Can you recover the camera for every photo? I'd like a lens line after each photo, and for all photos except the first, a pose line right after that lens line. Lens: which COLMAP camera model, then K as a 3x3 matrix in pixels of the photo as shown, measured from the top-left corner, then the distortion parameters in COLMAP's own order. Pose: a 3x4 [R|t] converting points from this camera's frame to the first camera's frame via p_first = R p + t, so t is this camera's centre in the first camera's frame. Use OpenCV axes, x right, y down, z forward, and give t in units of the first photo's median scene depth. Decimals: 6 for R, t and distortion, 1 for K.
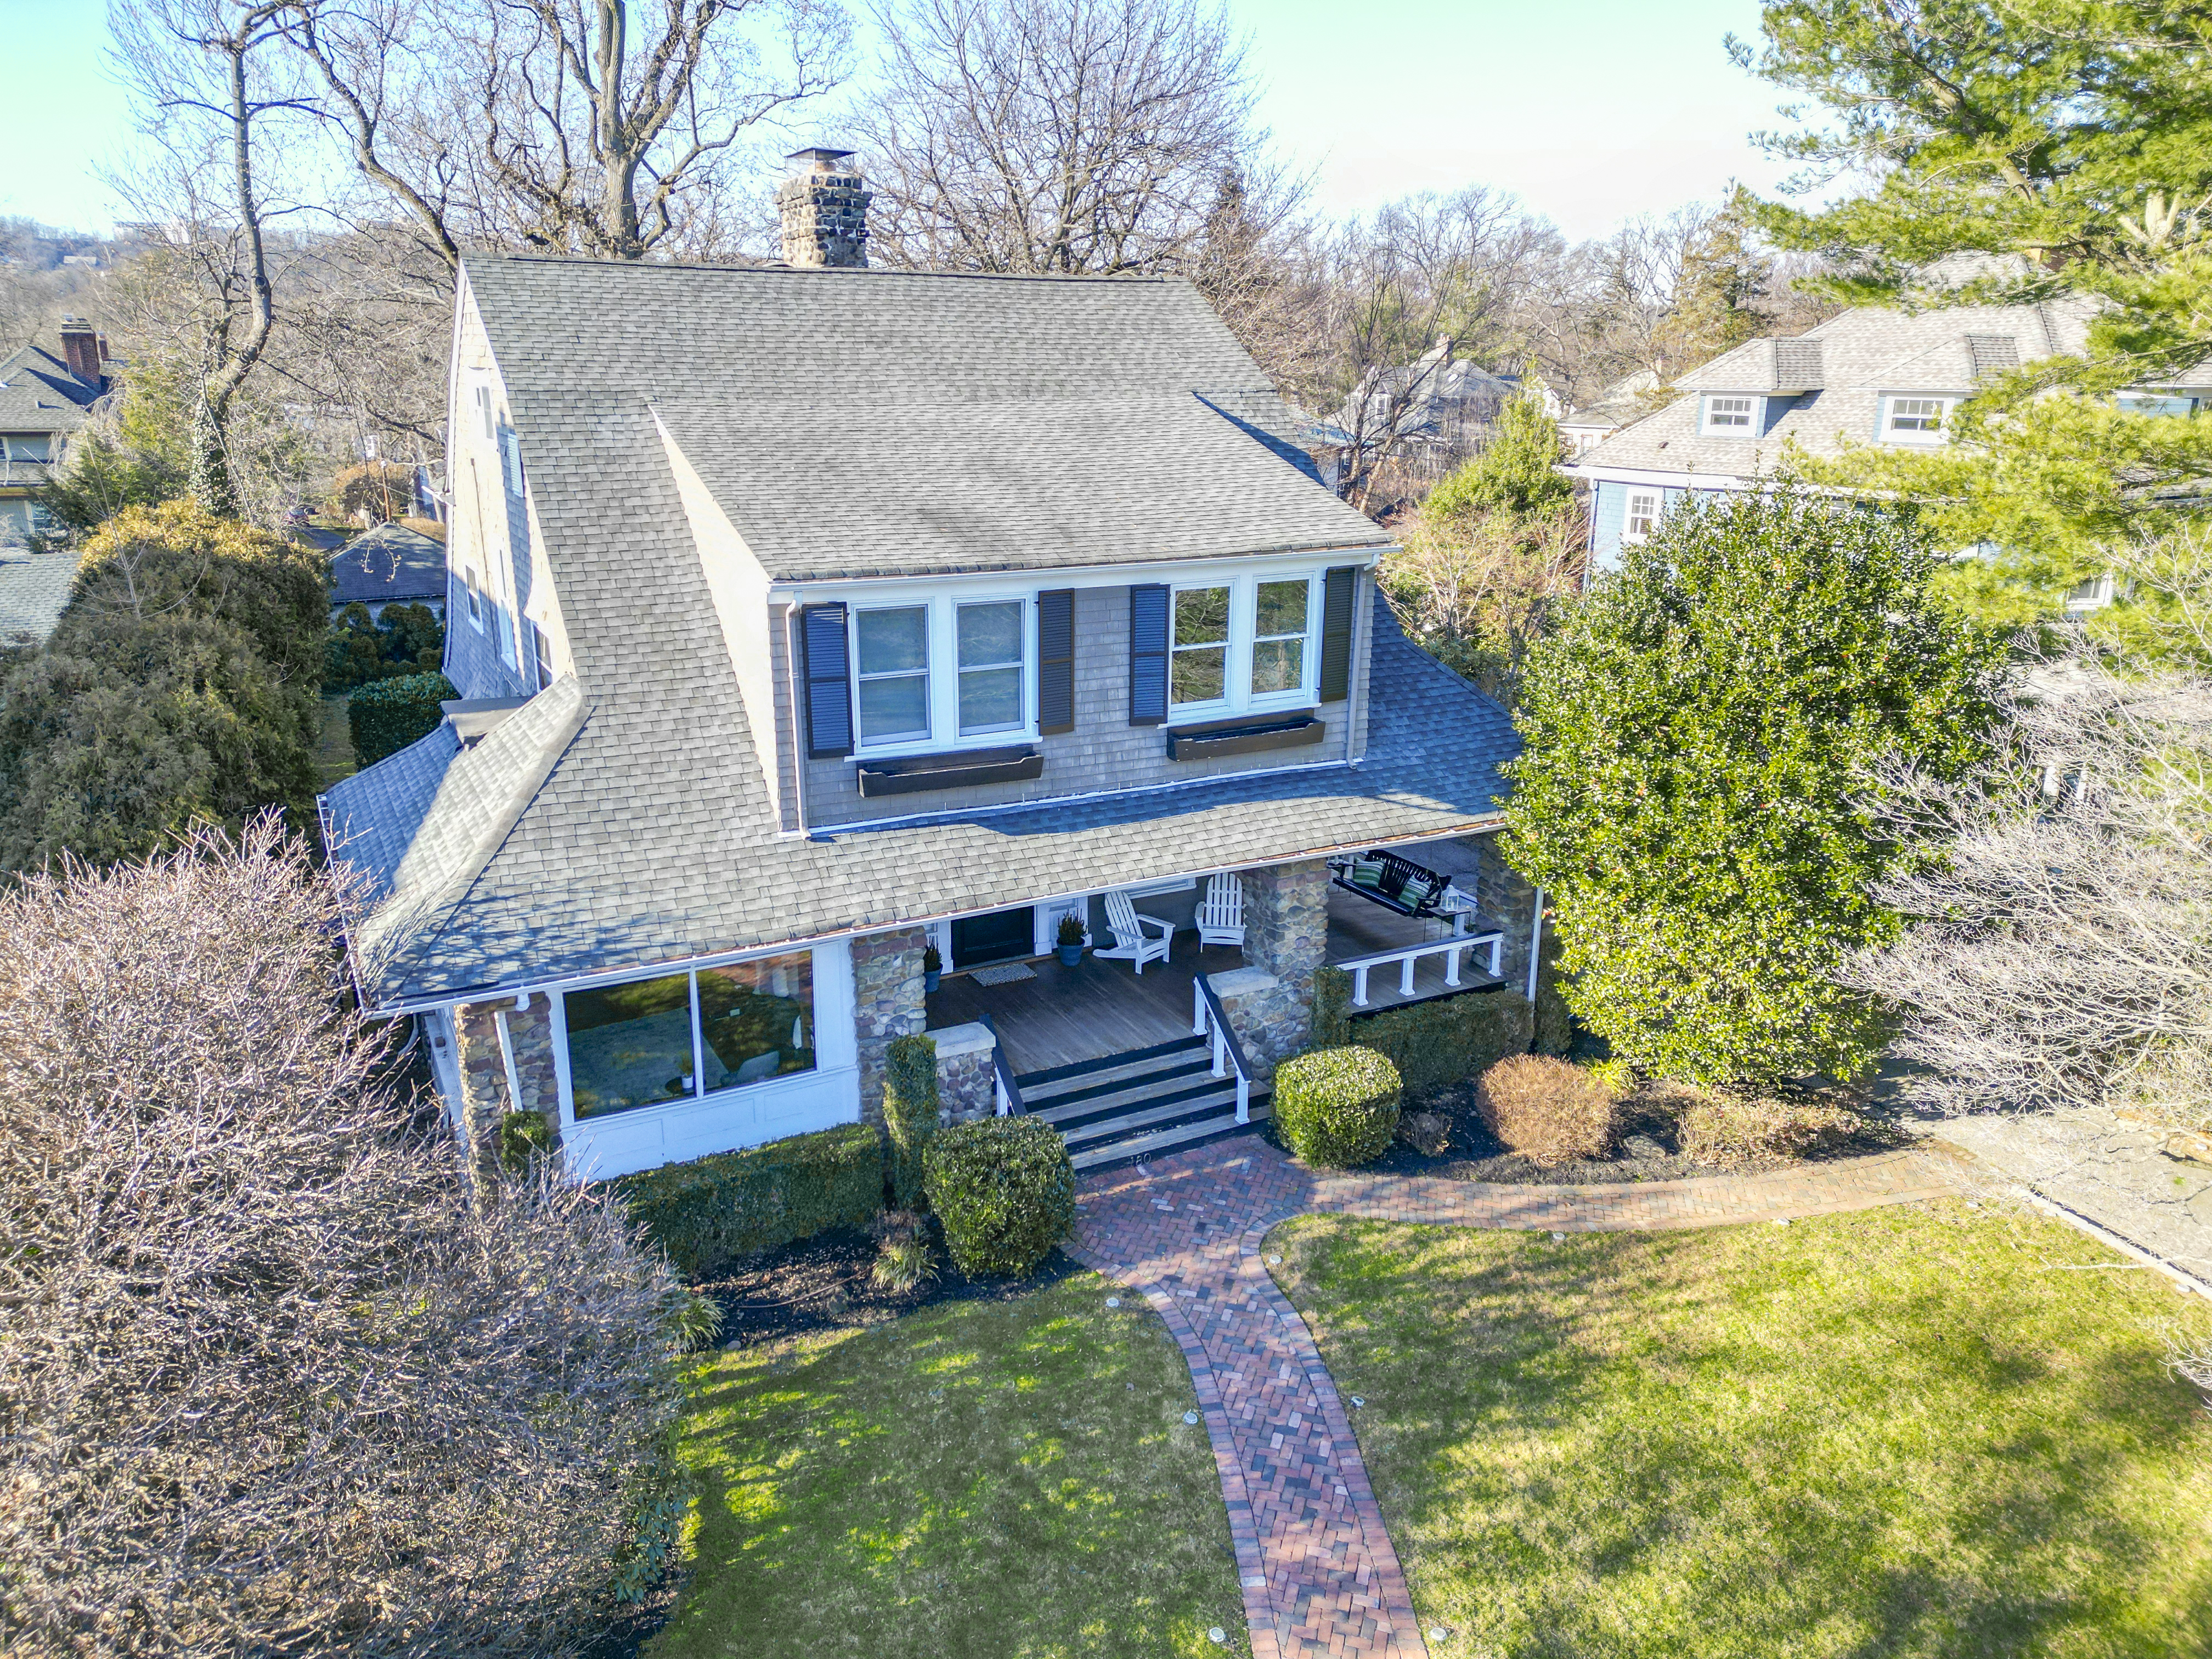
lens RADIAL K [[1546.3, 0, 1107.5], [0, 1546.3, 825.2], [0, 0, 1]] dist [0.081093, -0.069177]
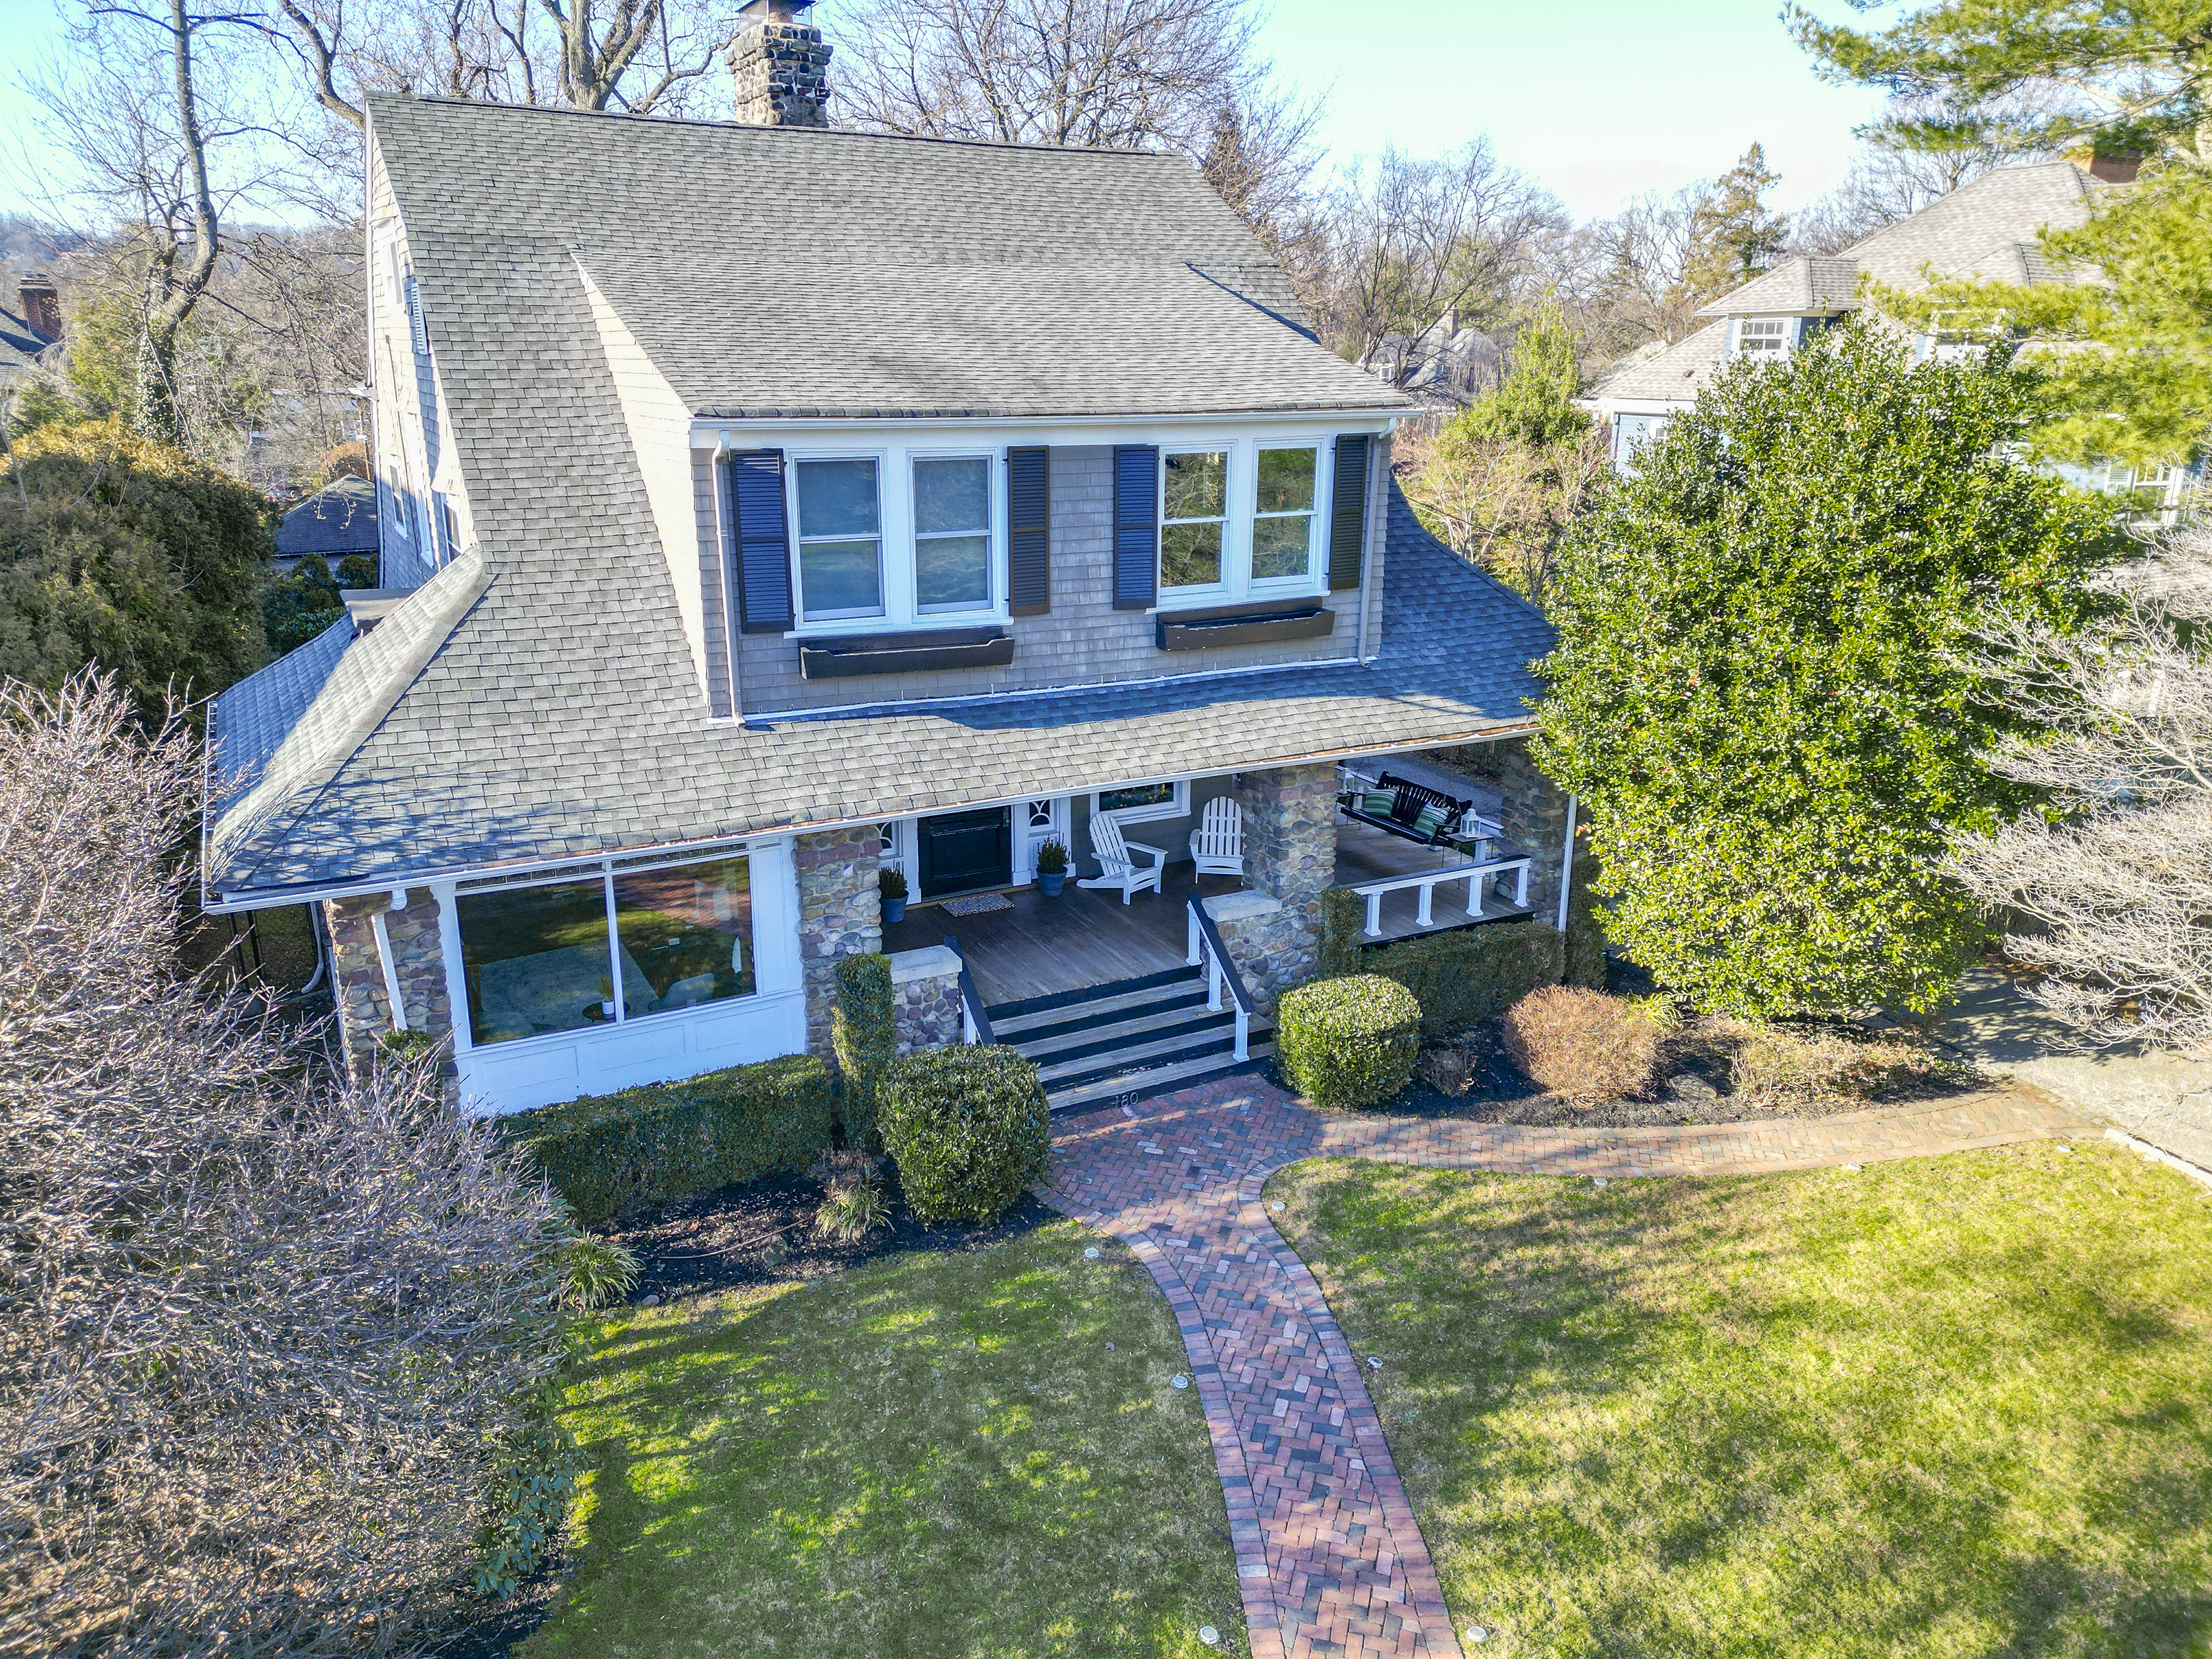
lens RADIAL K [[1543.4, 0, 1106.0], [0, 1543.4, 829.5], [0, 0, 1]] dist [0.072216, -0.053646]
pose [[0.999996, -0.001674, -0.002194, 0.012426], [0.001680, 0.999994, 0.002907, 0.061594], [0.002189, -0.002911, 0.999993, 0.122880]]
